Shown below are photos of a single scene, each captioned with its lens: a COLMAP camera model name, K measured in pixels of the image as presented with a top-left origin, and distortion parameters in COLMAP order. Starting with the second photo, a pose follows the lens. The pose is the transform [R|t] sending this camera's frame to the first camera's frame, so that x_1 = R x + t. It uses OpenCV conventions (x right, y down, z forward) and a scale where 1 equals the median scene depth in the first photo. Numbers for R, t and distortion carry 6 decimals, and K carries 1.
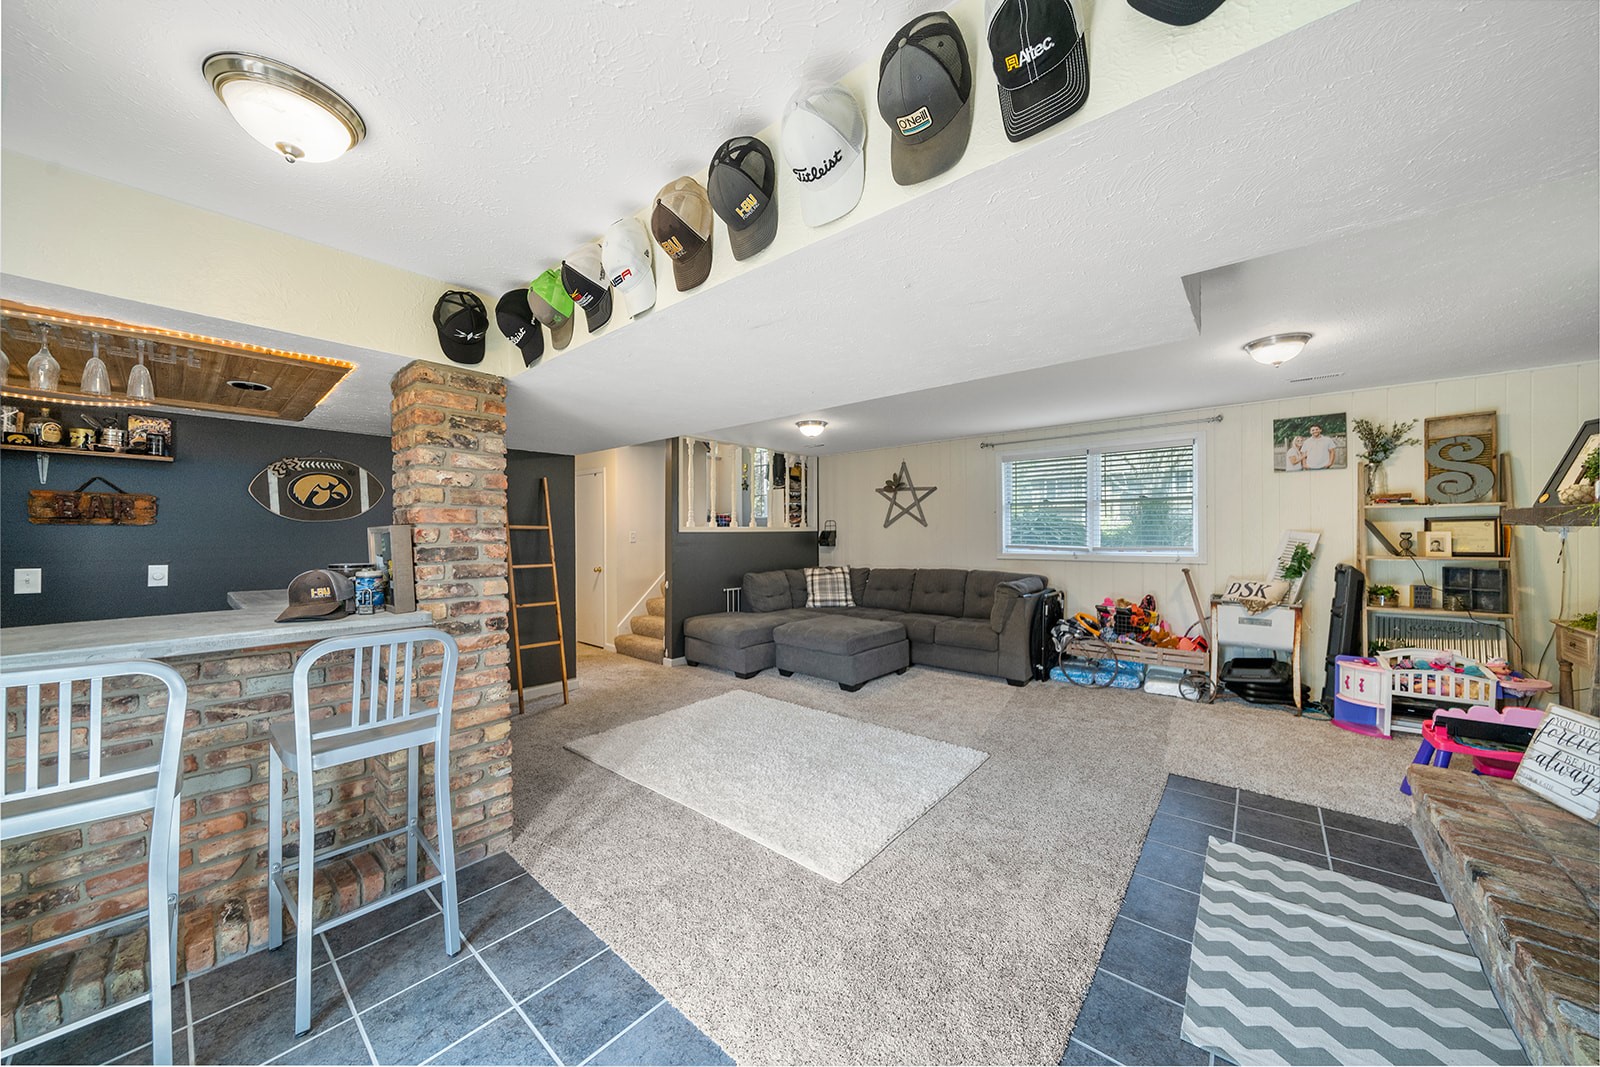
lens RADIAL K [[551.0, 0, 800.0], [0, 551.0, 533.5], [0, 0, 1]] dist [-0.001454, -0.000182]
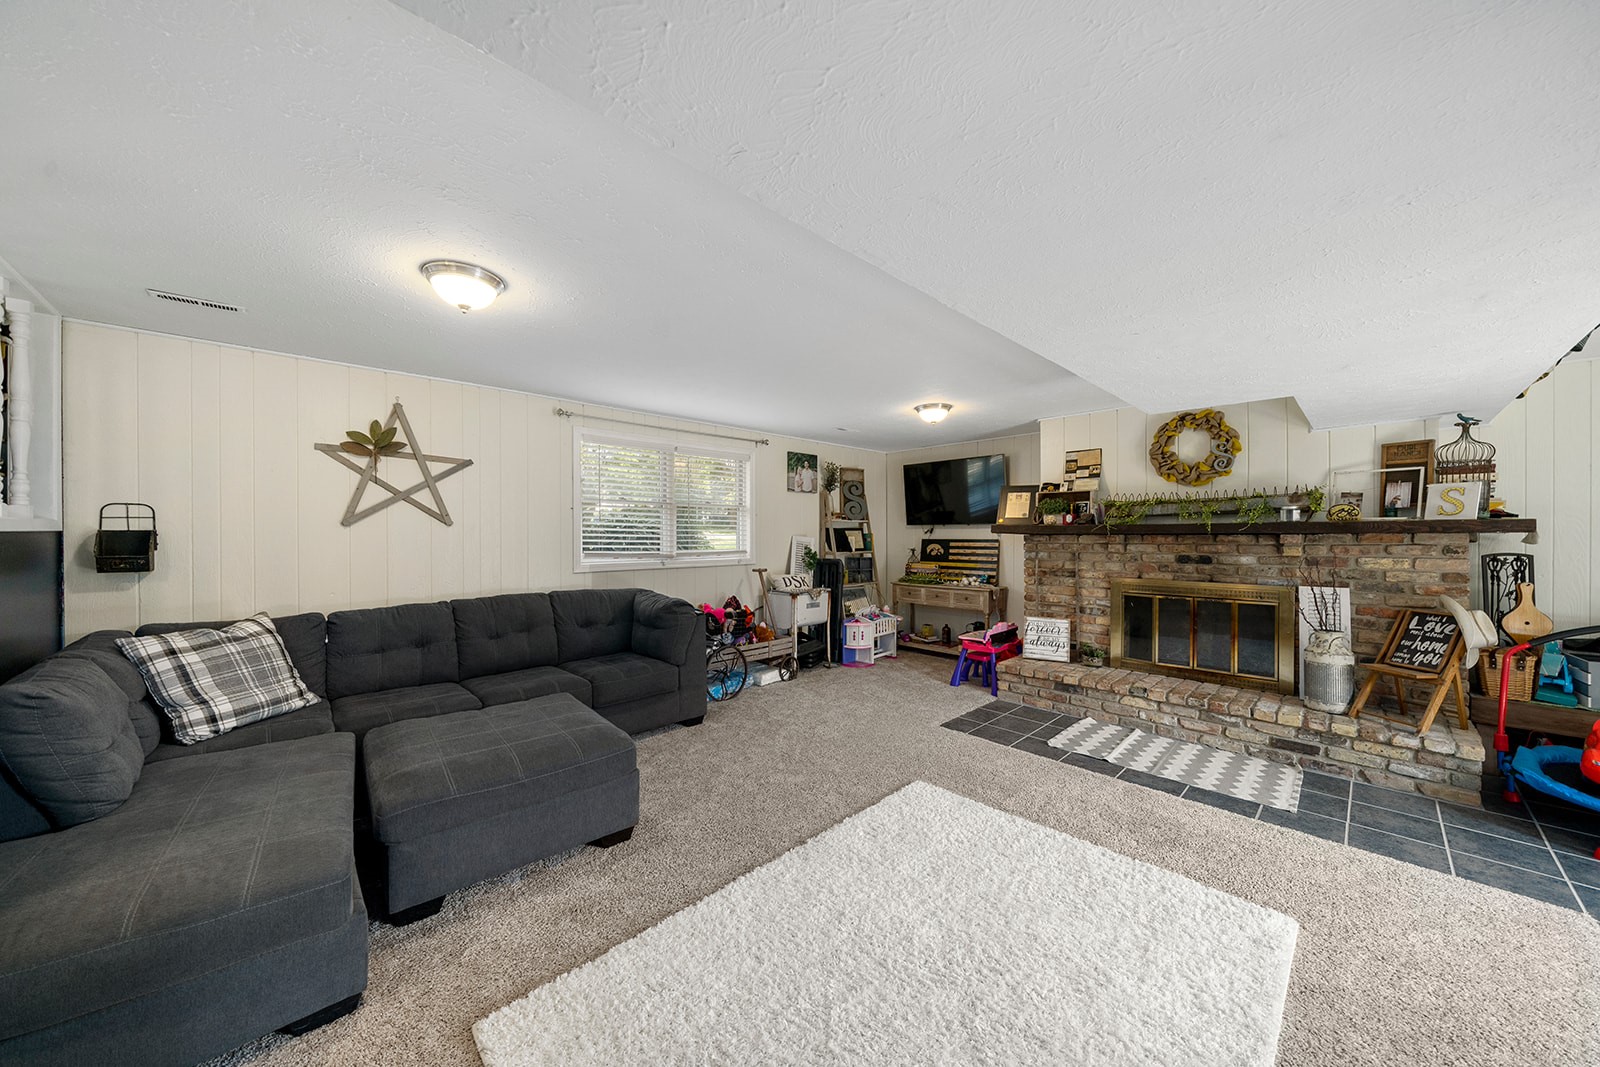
lens RADIAL K [[551.0, 0, 800.0], [0, 551.0, 533.5], [0, 0, 1]] dist [-0.001454, -0.000182]
pose [[0.104836, 0.008418, 0.994454, -0.548271], [0.001186, 0.999962, -0.008589, 0.001267], [-0.994489, 0.002080, 0.104822, 1.028725]]
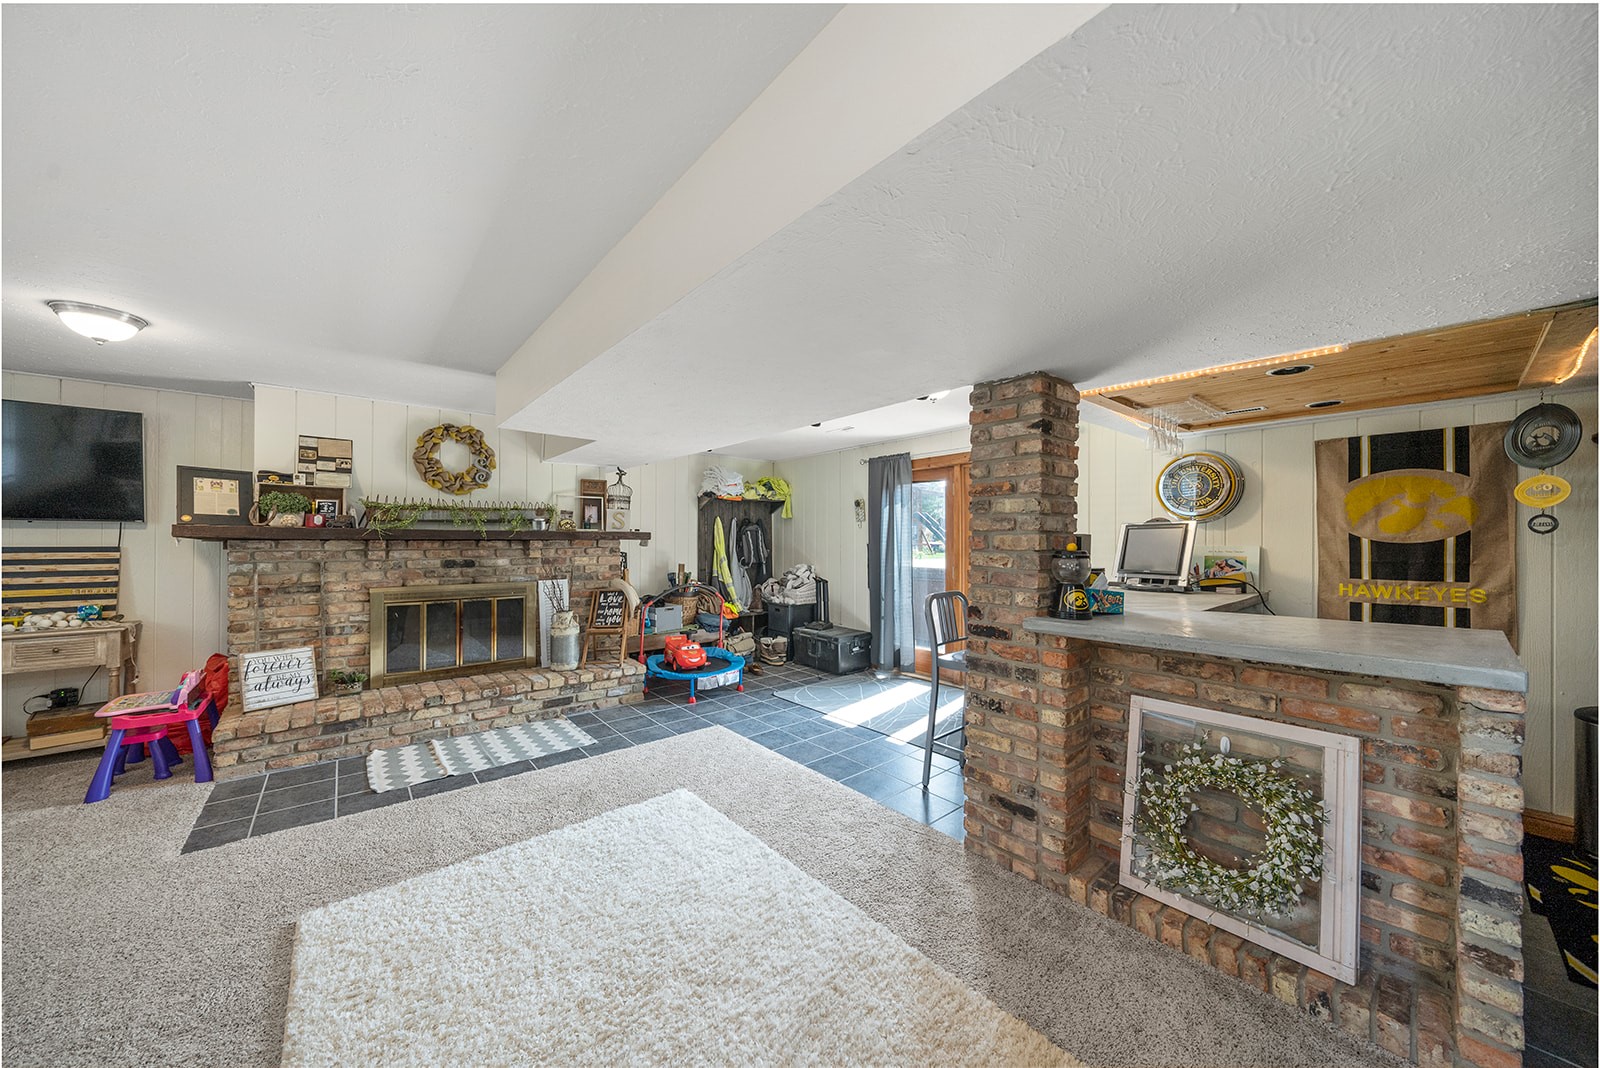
lens RADIAL K [[551.0, 0, 800.0], [0, 551.0, 534.0], [0, 0, 1]] dist [-0.001454, -0.000182]
pose [[-0.986110, 0.005588, 0.166001, -0.270539], [0.003408, 0.999904, -0.013416, -0.000479], [-0.166060, -0.012663, -0.986034, 1.409113]]
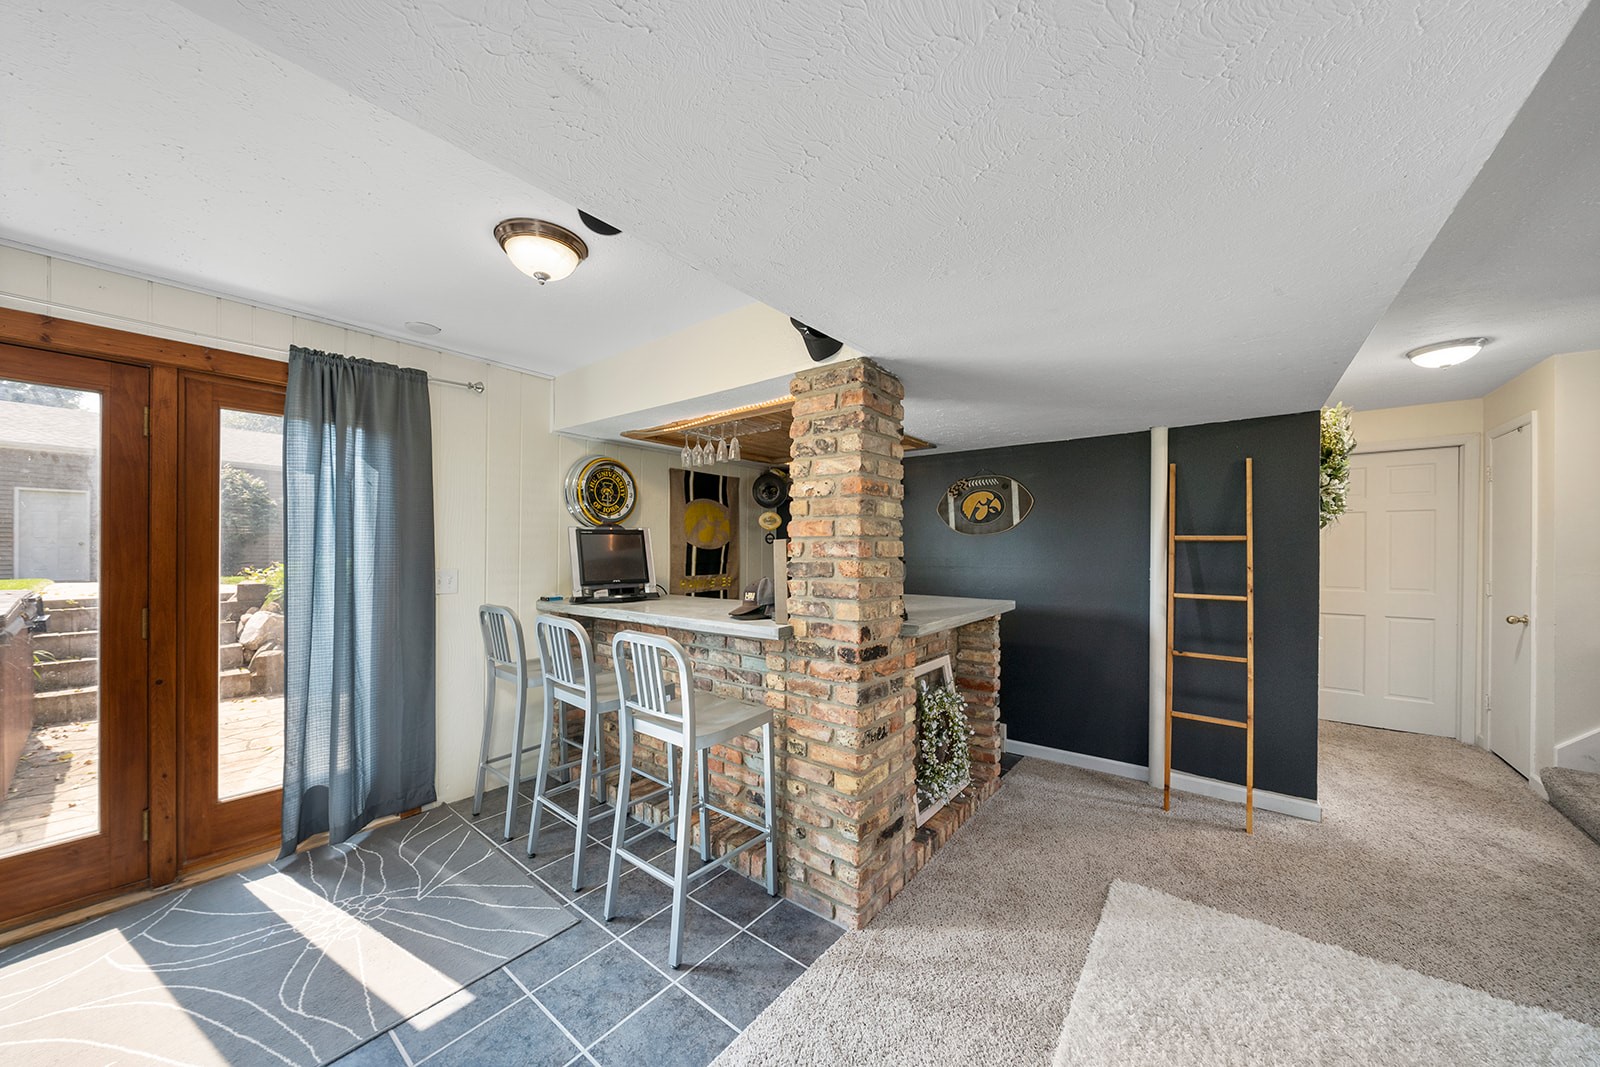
lens RADIAL K [[556.2, 0, 792.0], [0, 556.2, 549.8], [0, 0, 1]] dist [-0.000863, -0.000090]
pose [[0.028057, 0.006708, -0.999584, 0.198020], [0.002217, 0.999975, 0.006773, -0.001861], [0.999604, -0.002406, 0.028041, 0.604253]]
